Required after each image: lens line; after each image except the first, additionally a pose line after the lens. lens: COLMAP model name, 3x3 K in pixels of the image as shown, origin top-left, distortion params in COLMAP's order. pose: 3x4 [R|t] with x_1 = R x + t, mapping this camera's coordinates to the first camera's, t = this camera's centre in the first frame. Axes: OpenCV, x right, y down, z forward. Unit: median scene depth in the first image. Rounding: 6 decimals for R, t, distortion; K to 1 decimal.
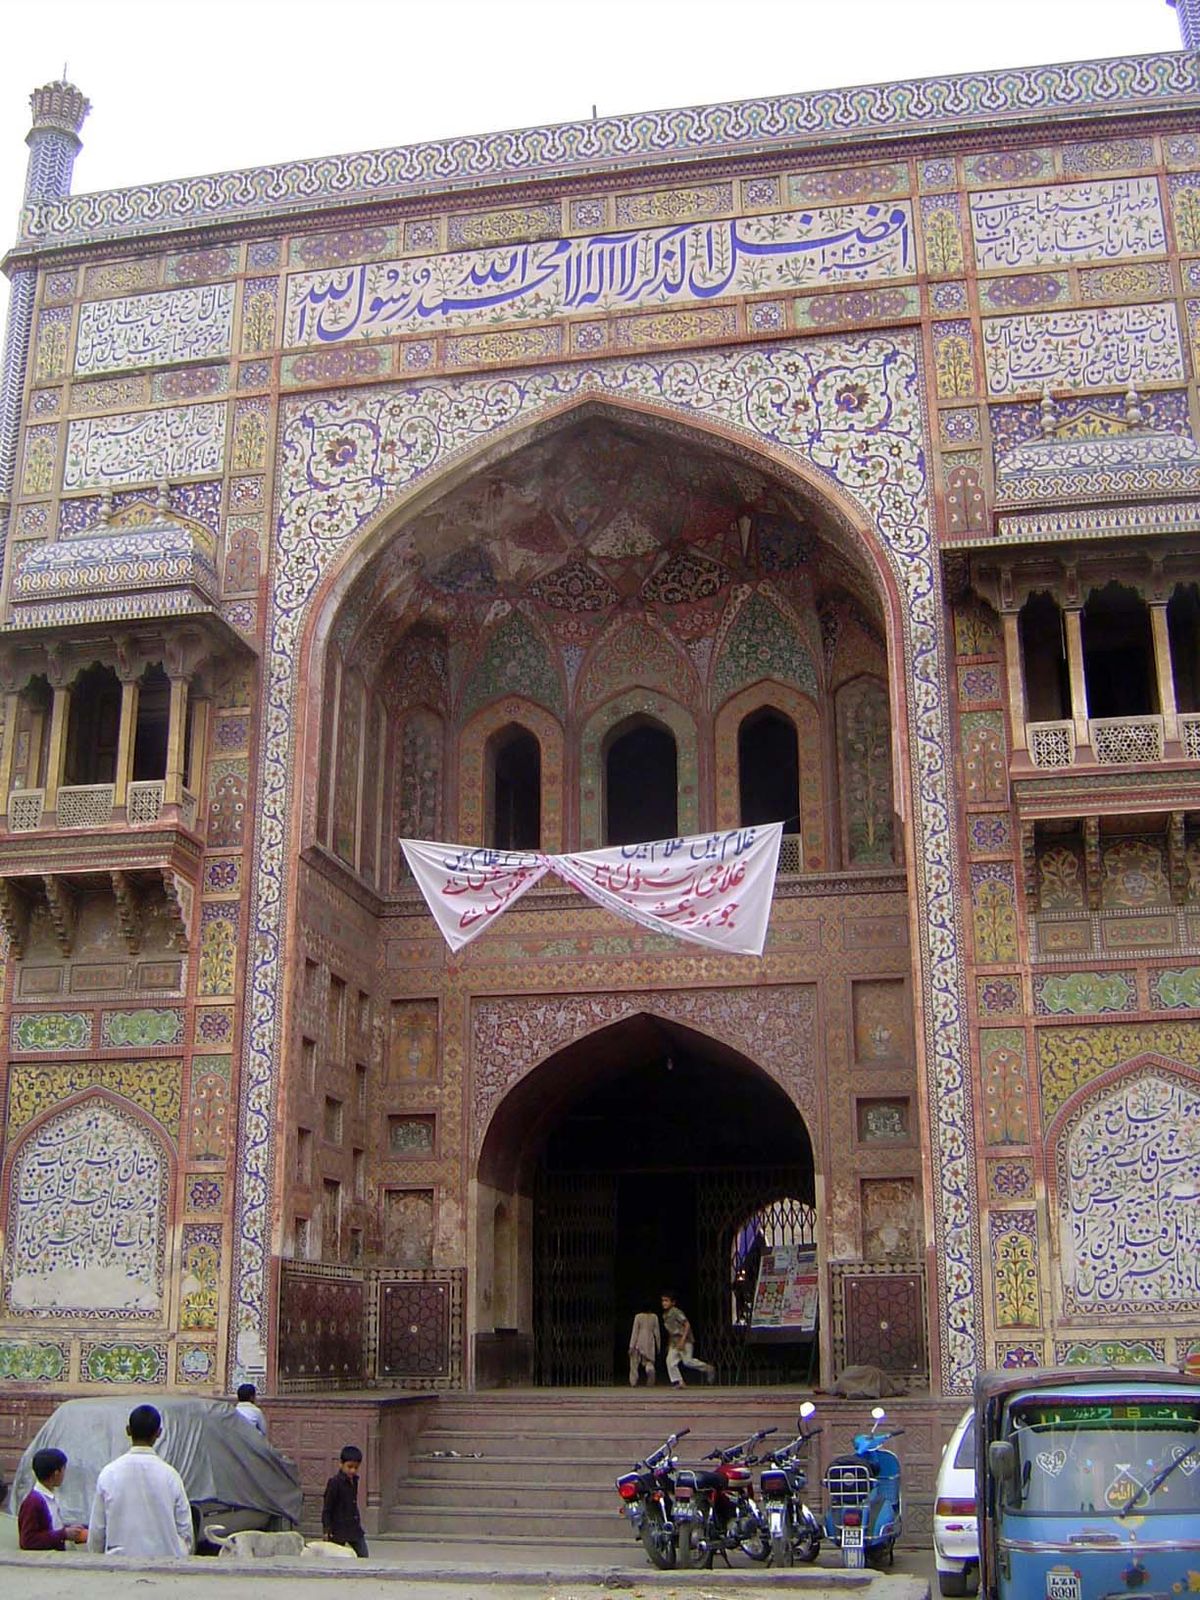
lens RADIAL K [[1828.2, 0, 600.0], [0, 1828.2, 800.0], [0, 0, 1]] dist [-0.098865, -0.141768]
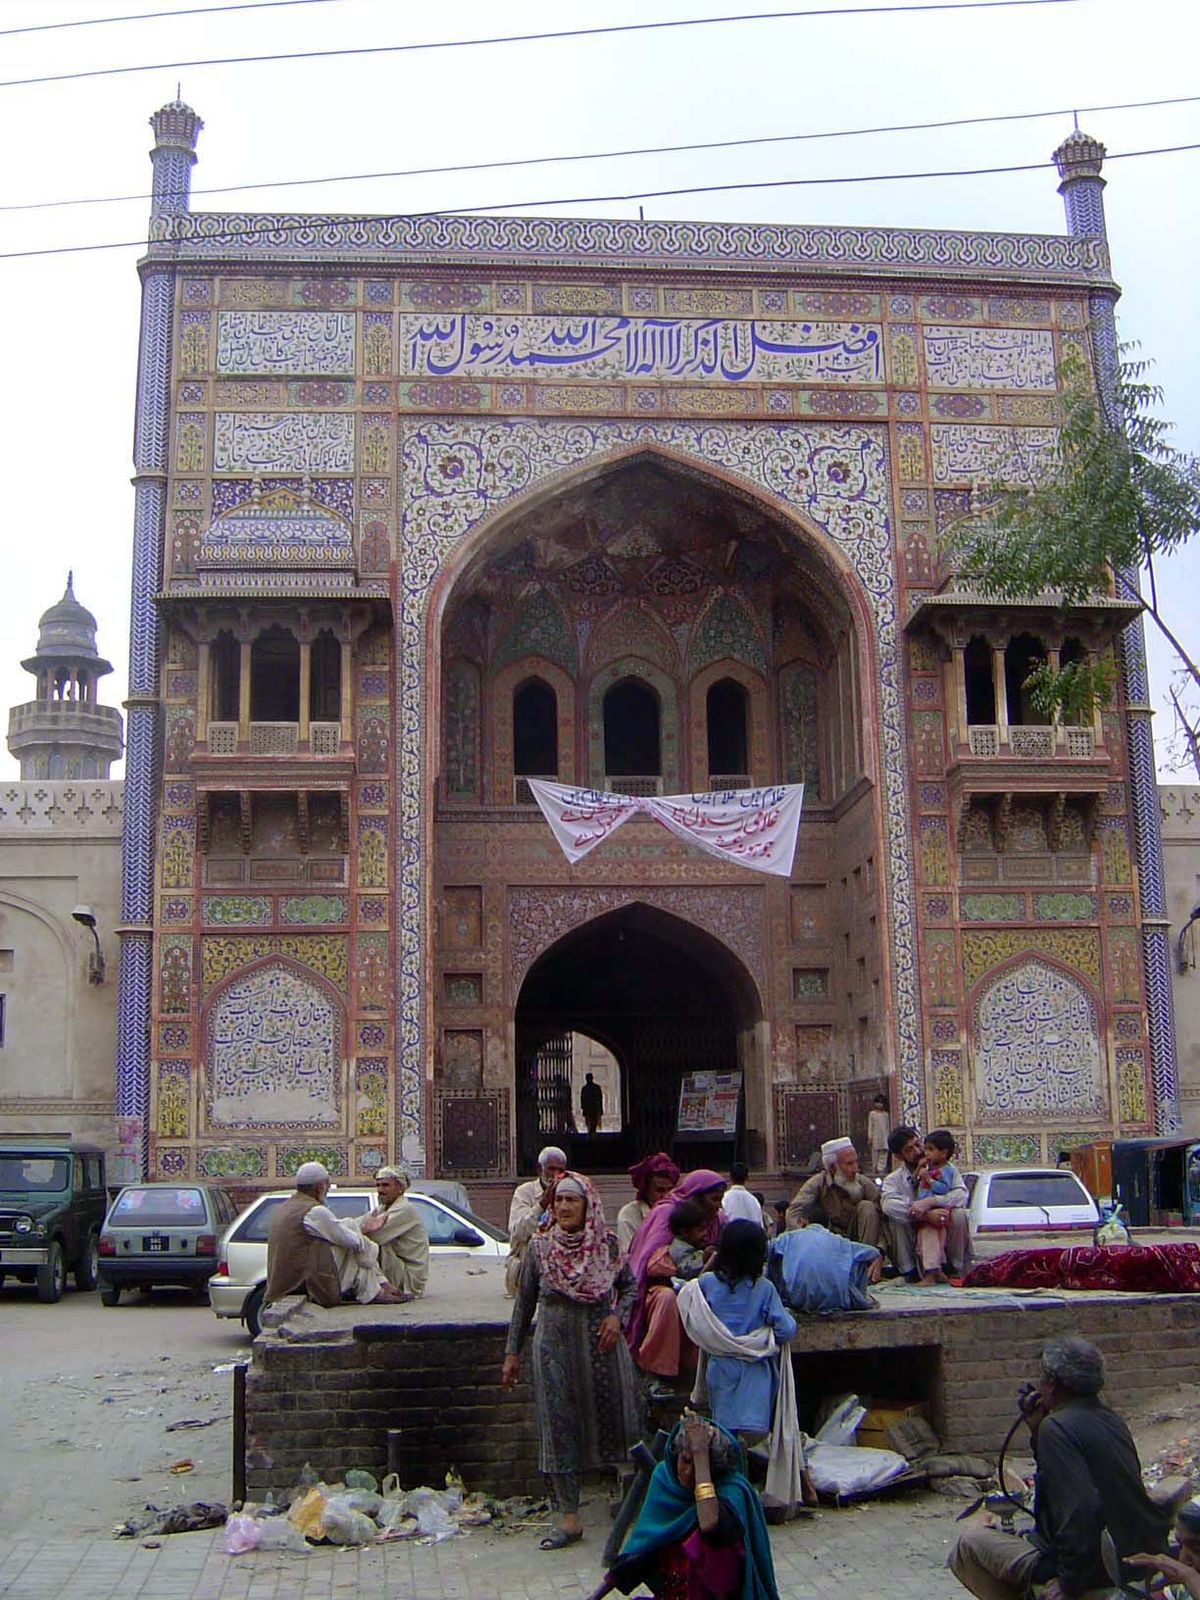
lens RADIAL K [[1828.2, 0, 600.0], [0, 1828.2, 800.0], [0, 0, 1]] dist [-0.098865, -0.141768]
pose [[0.958698, 0.041610, 0.281366, -0.413920], [-0.068508, 0.993899, 0.086443, -0.079227], [-0.276053, -0.102148, 0.955699, -0.302362]]
